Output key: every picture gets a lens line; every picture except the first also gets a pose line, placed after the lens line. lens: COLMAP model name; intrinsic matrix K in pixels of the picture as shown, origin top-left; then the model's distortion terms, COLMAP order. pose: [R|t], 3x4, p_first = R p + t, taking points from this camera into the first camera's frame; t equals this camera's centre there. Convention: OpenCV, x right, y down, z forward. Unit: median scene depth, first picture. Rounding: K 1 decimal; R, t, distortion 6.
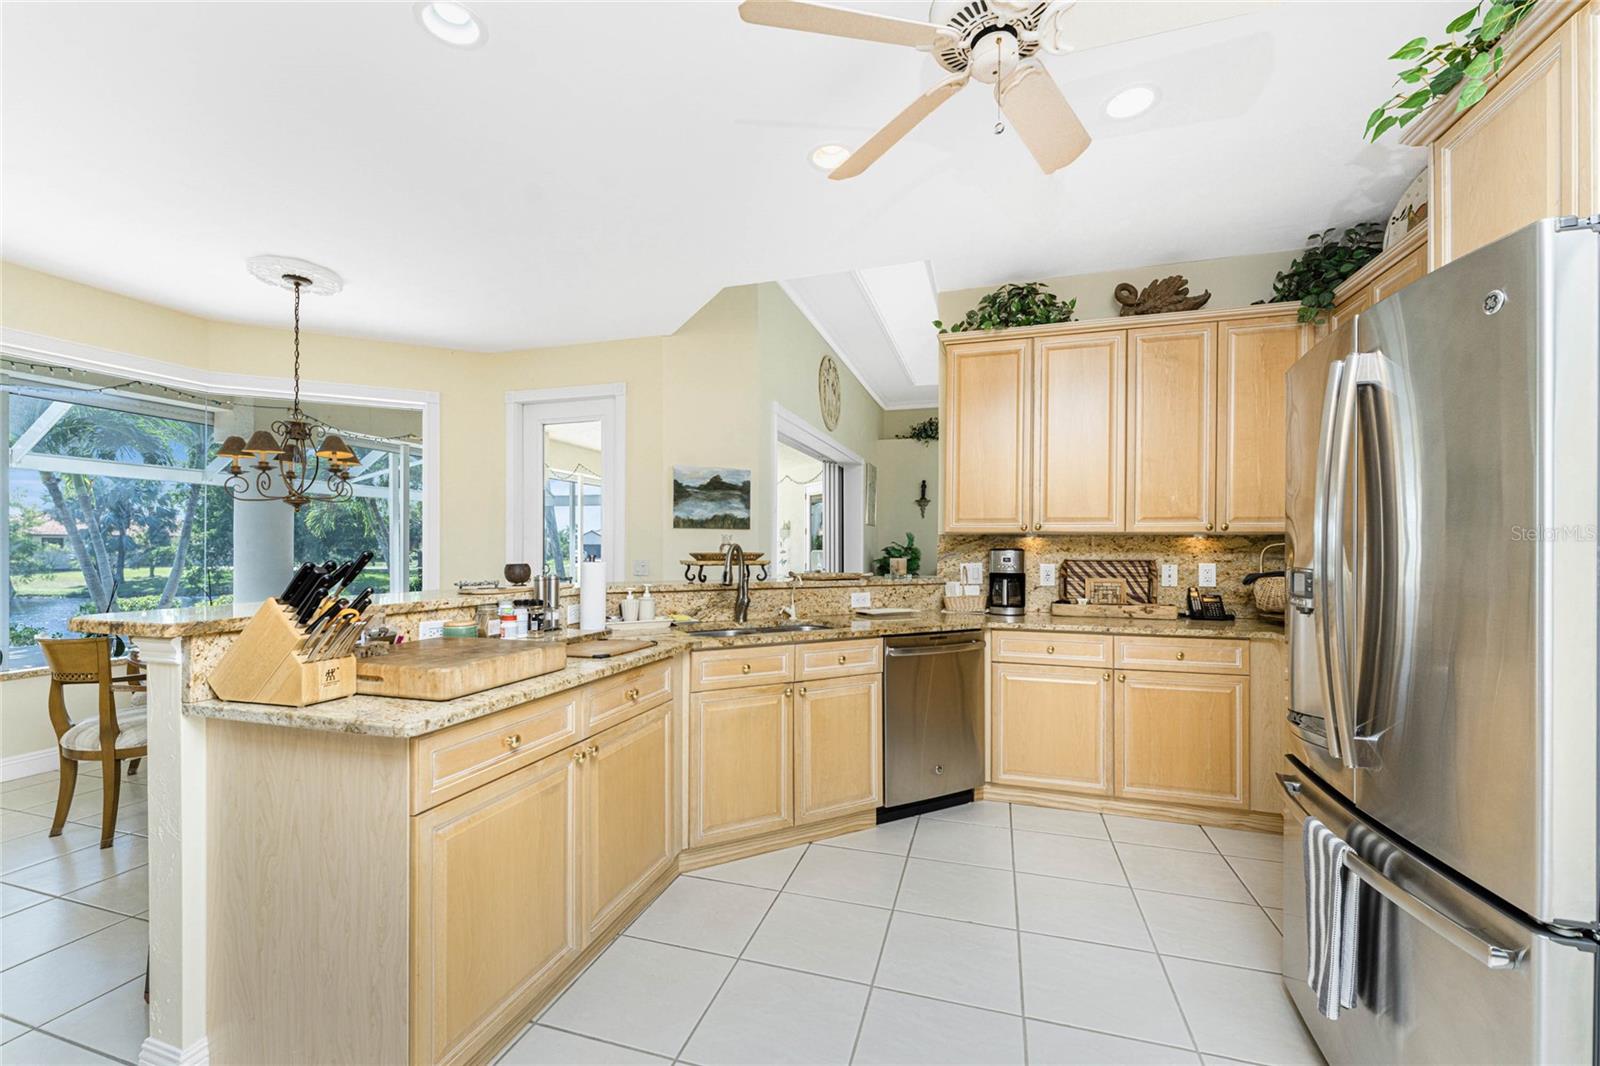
lens RADIAL K [[643.6, 0, 789.3], [0, 643.6, 547.4], [0, 0, 1]] dist [0.002304, -0.000200]
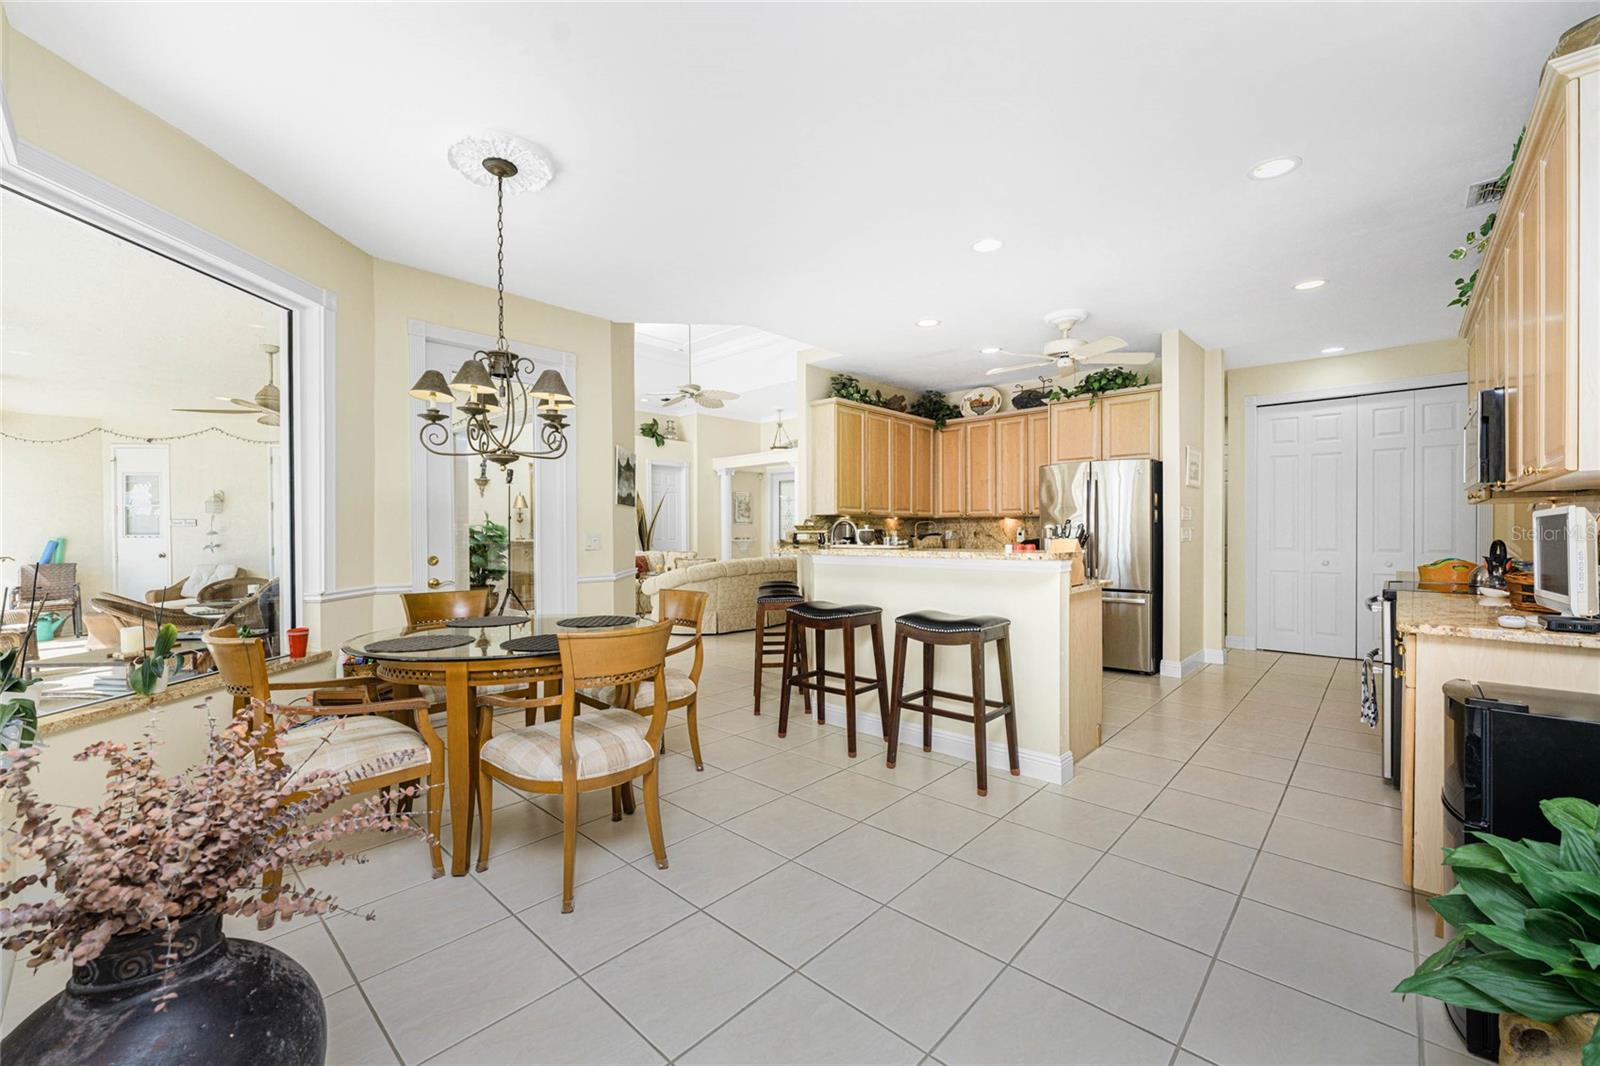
lens RADIAL K [[643.6, 0, 788.8], [0, 643.6, 536.0], [0, 0, 1]] dist [0.002304, -0.000200]
pose [[0.439154, -0.010137, 0.898355, -1.414020], [0.003599, 0.999948, 0.009524, 0.019475], [-0.898405, -0.000949, 0.439167, 0.386853]]
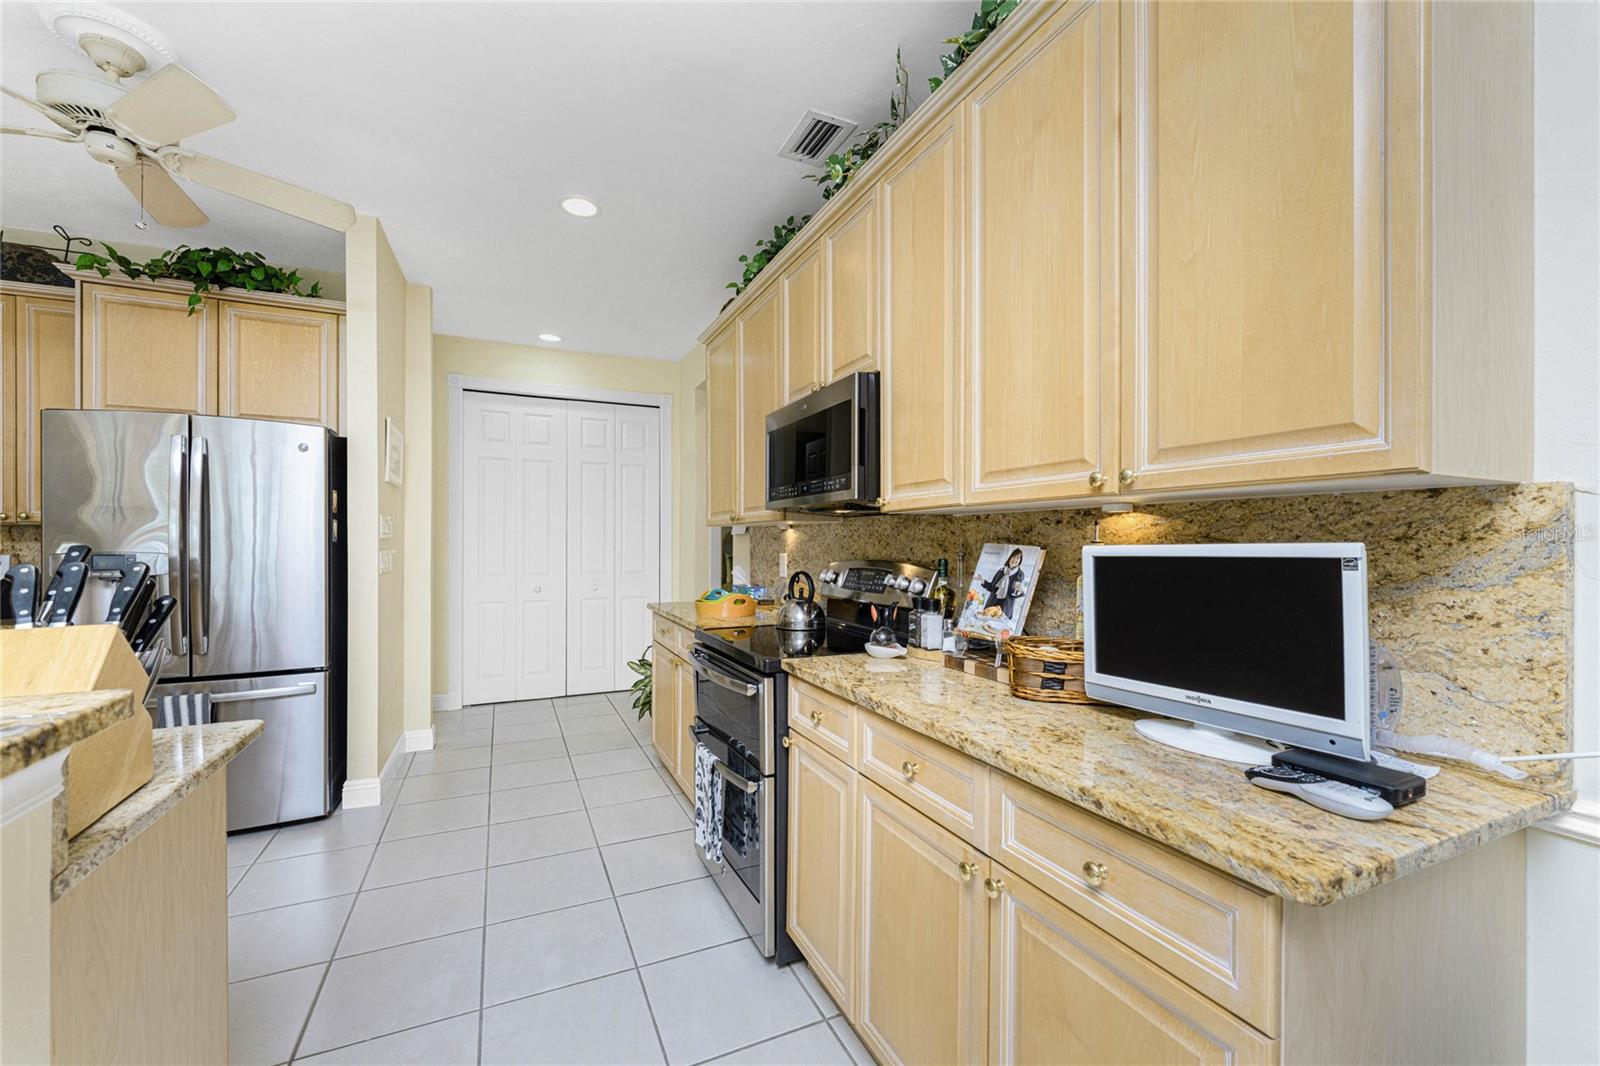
lens RADIAL K [[643.6, 0, 808.3], [0, 643.6, 541.0], [0, 0, 1]] dist [0.002304, -0.000200]
pose [[-0.672009, -0.004564, 0.740528, -0.711985], [-0.004868, 0.999987, 0.001745, -0.001677], [-0.740527, -0.002432, -0.672023, 0.386181]]
